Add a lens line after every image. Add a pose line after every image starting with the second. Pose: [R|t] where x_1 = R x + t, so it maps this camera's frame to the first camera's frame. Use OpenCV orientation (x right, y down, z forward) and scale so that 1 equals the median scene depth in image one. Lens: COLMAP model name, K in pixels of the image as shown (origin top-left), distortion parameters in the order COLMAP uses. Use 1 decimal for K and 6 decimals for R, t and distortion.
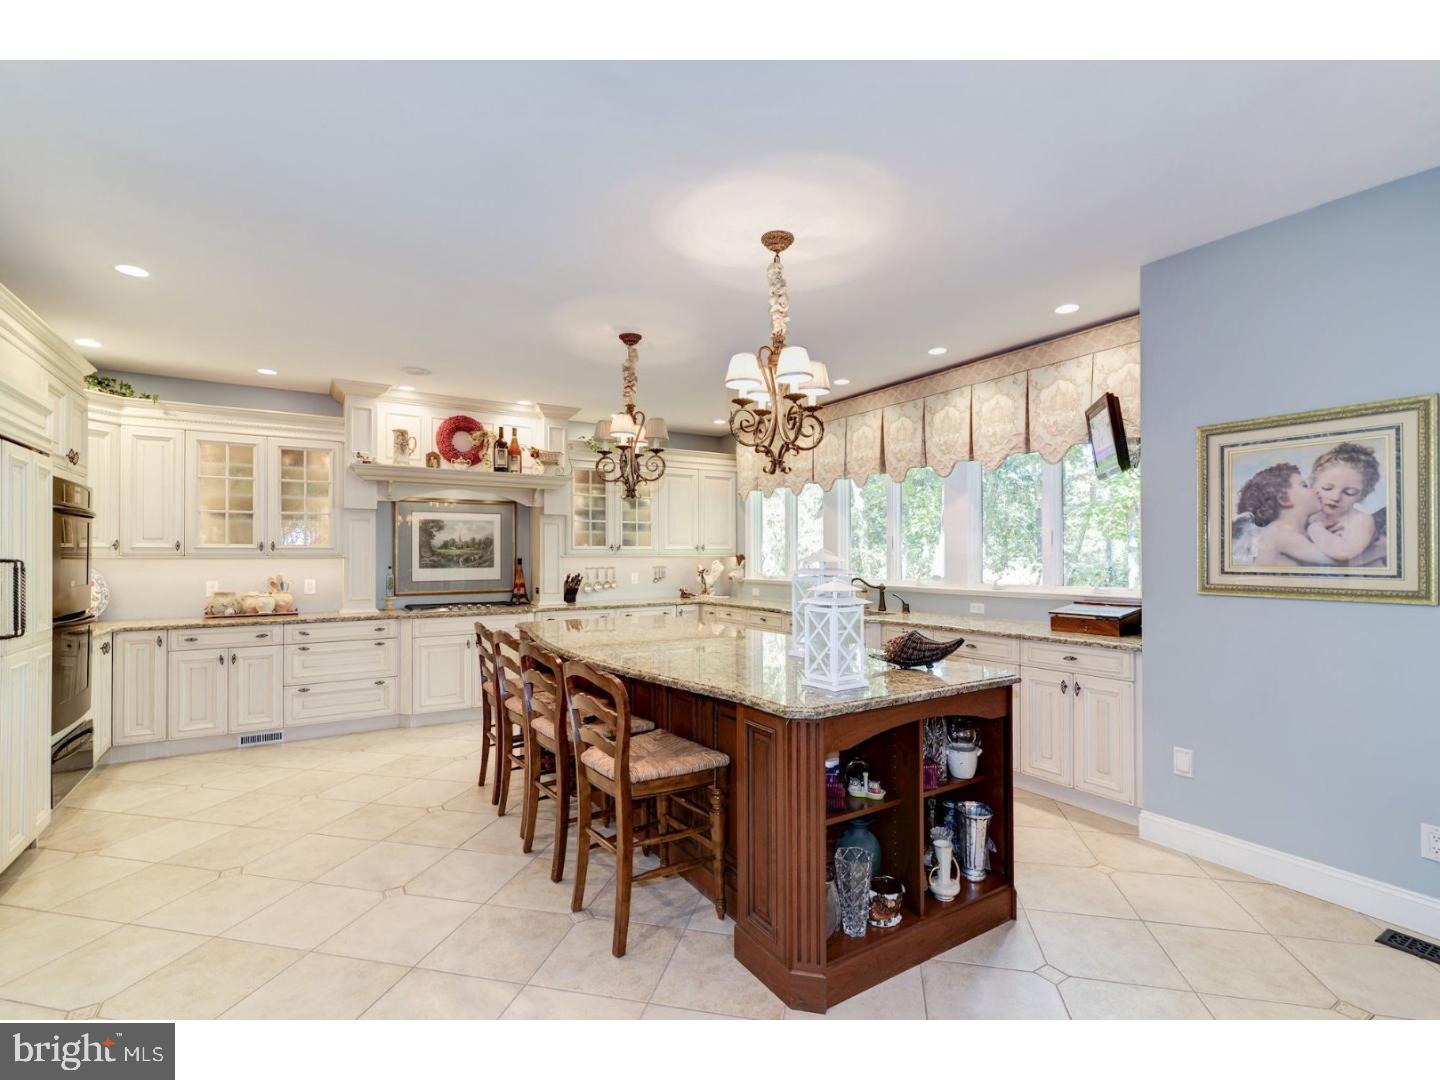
lens RADIAL K [[676.7, 0, 722.3], [0, 676.7, 552.0], [0, 0, 1]] dist [-0.000250, -0.000067]
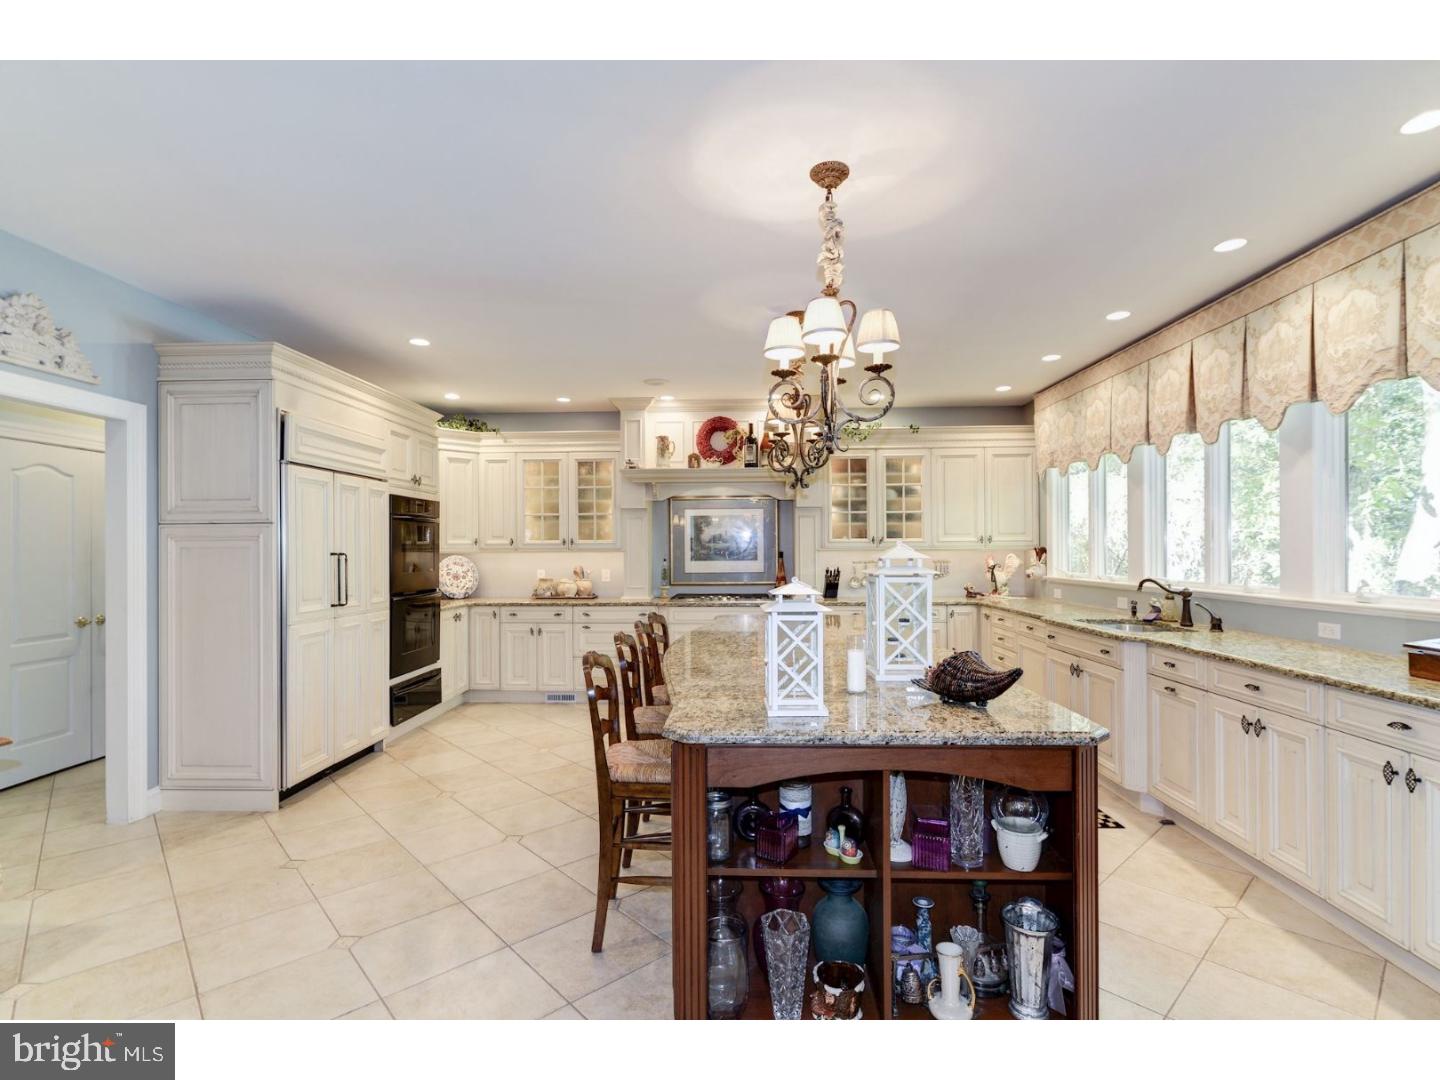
lens RADIAL K [[696.5, 0, 713.3], [0, 696.5, 547.7], [0, 0, 1]] dist [-0.002215, 0.000419]
pose [[0.815744, -0.002495, -0.578407, 0.270548], [0.005489, 0.999979, 0.003428, -0.000814], [0.578387, -0.005971, 0.815741, 0.122745]]
